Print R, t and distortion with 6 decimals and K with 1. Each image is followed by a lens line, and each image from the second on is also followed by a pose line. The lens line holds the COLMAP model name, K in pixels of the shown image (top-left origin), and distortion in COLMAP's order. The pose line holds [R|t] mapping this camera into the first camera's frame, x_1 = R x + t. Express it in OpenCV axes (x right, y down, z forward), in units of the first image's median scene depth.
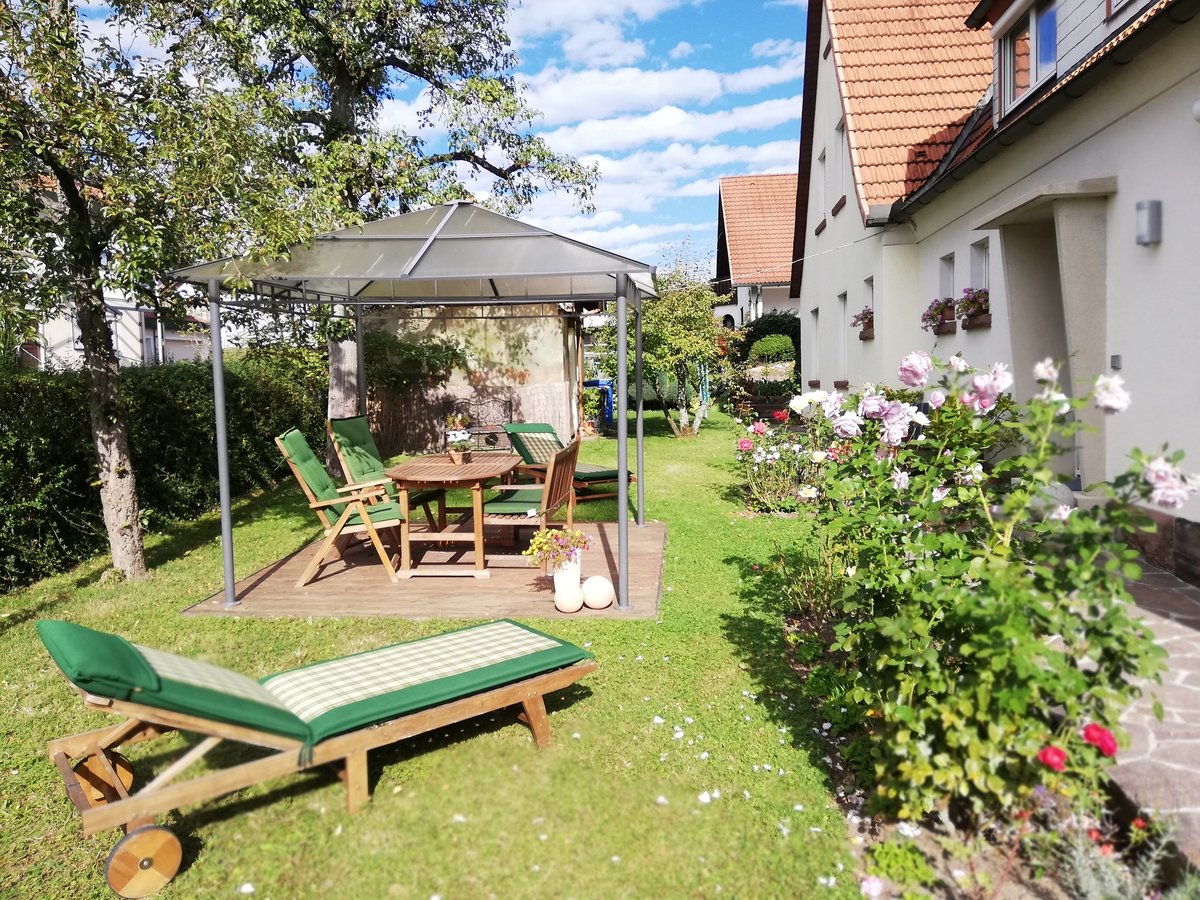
lens RADIAL K [[884.7, 0, 600.0], [0, 884.7, 450.0], [0, 0, 1]] dist [0.002345, 0.001435]
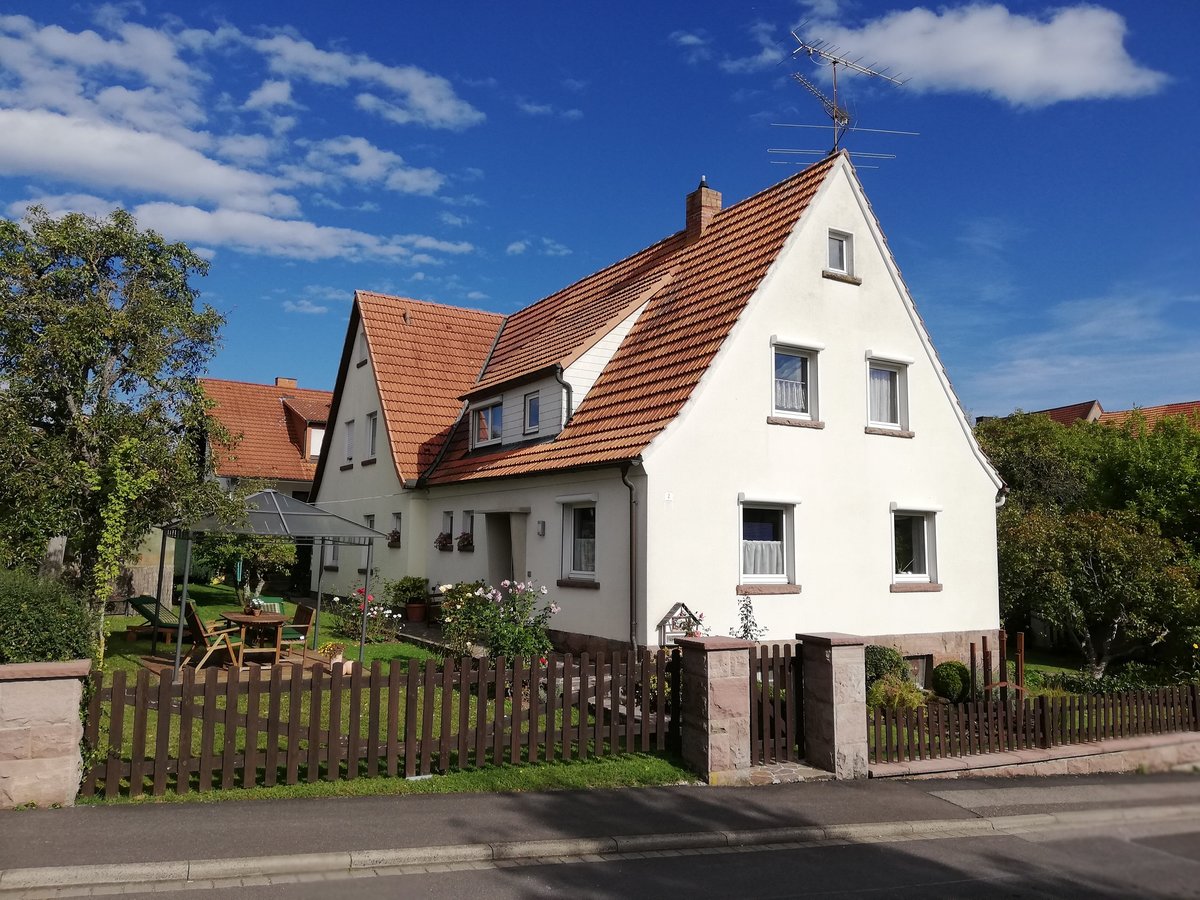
lens RADIAL K [[884.7, 0, 600.0], [0, 884.7, 450.0], [0, 0, 1]] dist [0.002345, 0.001435]
pose [[0.787140, 0.109028, 0.607061, -0.514047], [0.009543, 0.981981, -0.188736, 0.022555], [-0.616700, 0.154355, 0.771917, -0.706282]]
